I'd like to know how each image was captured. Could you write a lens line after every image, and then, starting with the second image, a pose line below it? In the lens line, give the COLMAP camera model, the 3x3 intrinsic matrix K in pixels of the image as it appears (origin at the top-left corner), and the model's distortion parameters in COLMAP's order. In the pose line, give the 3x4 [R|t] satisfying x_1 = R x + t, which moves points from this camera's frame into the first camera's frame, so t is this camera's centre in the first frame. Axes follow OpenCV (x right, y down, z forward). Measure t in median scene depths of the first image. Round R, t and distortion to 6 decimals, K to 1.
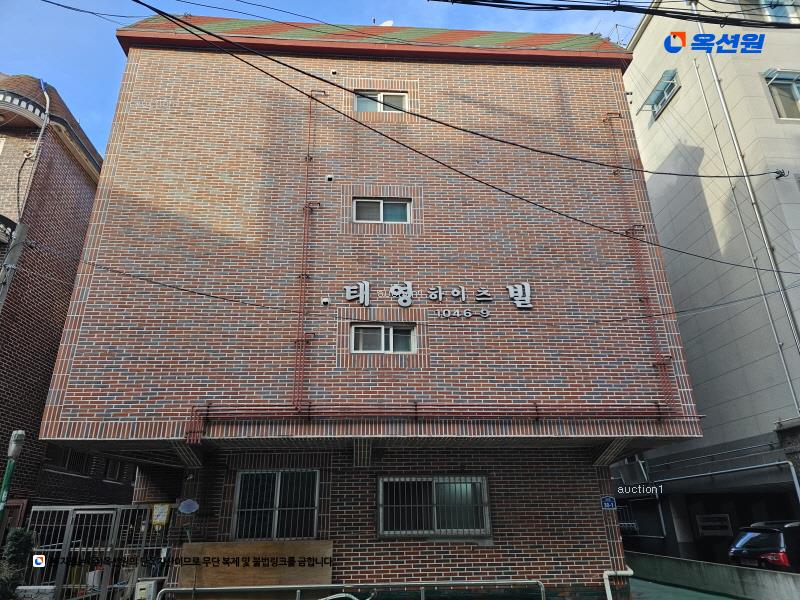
lens RADIAL K [[529.4, 0, 399.3], [0, 529.4, 298.5], [0, 0, 1]] dist [0.070125, -0.059098]
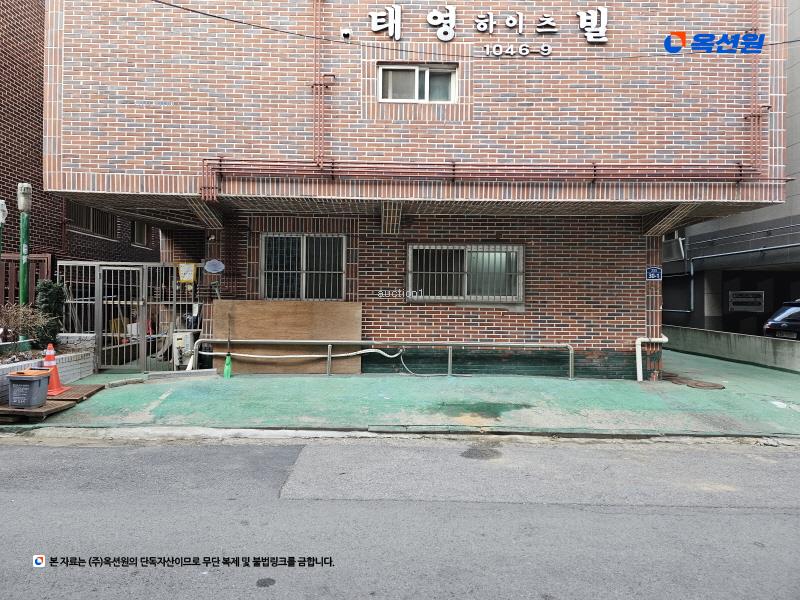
lens RADIAL K [[529.4, 0, 386.6], [0, 529.4, 295.2], [0, 0, 1]] dist [0.070125, -0.059098]
pose [[0.998331, 0.025595, -0.051762, -0.026981], [-0.004069, 0.925352, 0.379087, 0.066275], [0.057601, -0.378244, 0.923912, 0.101723]]
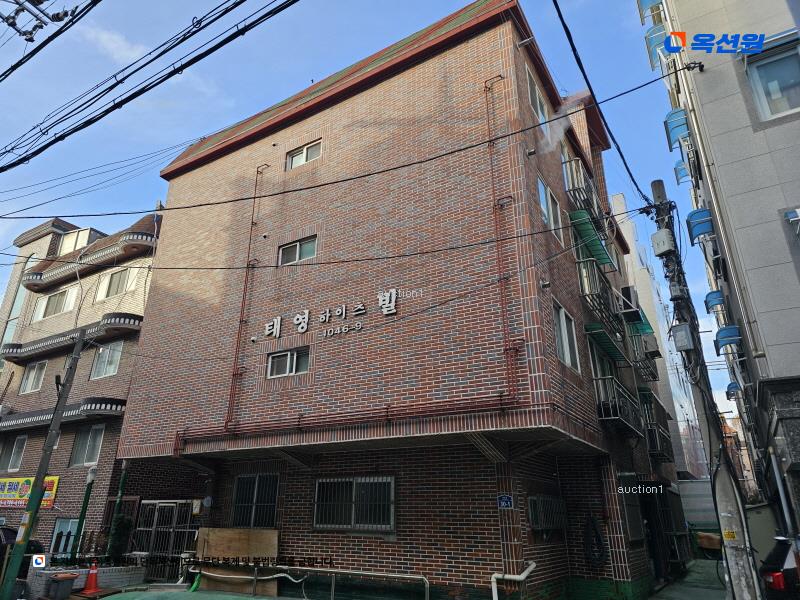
lens RADIAL K [[529.4, 0, 394.1], [0, 529.4, 299.3], [0, 0, 1]] dist [0.070125, -0.059098]
pose [[0.808742, -0.198490, -0.553659, 0.859700], [0.203967, 0.977568, -0.052525, 0.047578], [0.551665, -0.070449, 0.831085, 0.150946]]
